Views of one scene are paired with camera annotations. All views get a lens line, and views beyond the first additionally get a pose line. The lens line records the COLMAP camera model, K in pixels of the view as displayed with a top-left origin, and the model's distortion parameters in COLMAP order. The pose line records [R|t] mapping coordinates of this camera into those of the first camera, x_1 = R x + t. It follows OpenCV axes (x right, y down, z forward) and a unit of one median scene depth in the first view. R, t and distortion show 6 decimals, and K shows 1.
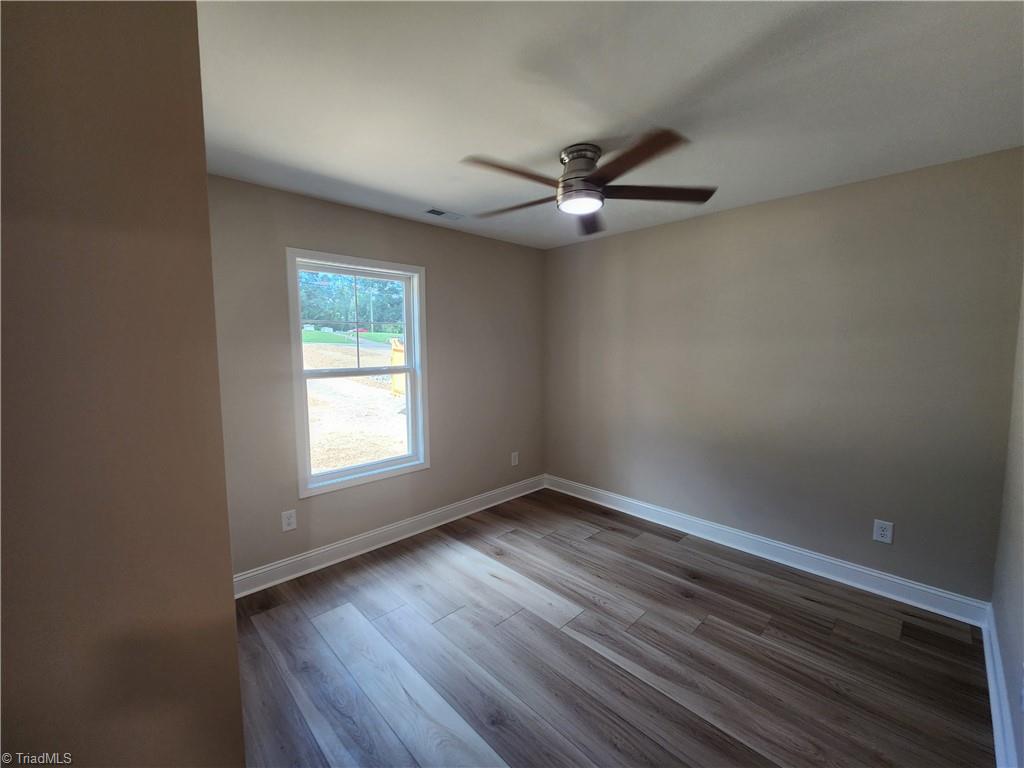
lens RADIAL K [[421.8, 0, 515.1], [0, 421.8, 386.1], [0, 0, 1]] dist [0.001112, 0.000299]
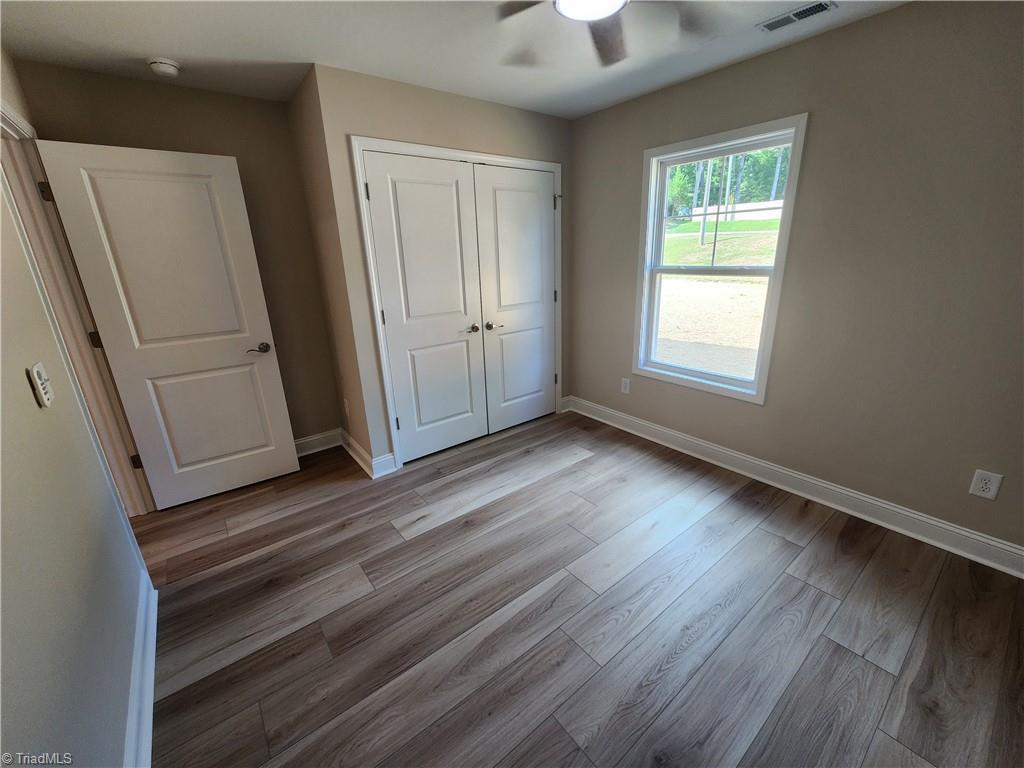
lens RADIAL K [[421.8, 0, 515.1], [0, 421.8, 386.1], [0, 0, 1]] dist [0.001112, 0.000299]
pose [[-0.108043, 0.307735, -0.945318, 0.682179], [-0.076279, 0.945515, 0.316517, -0.058626], [0.991216, 0.106305, -0.078682, 0.737637]]
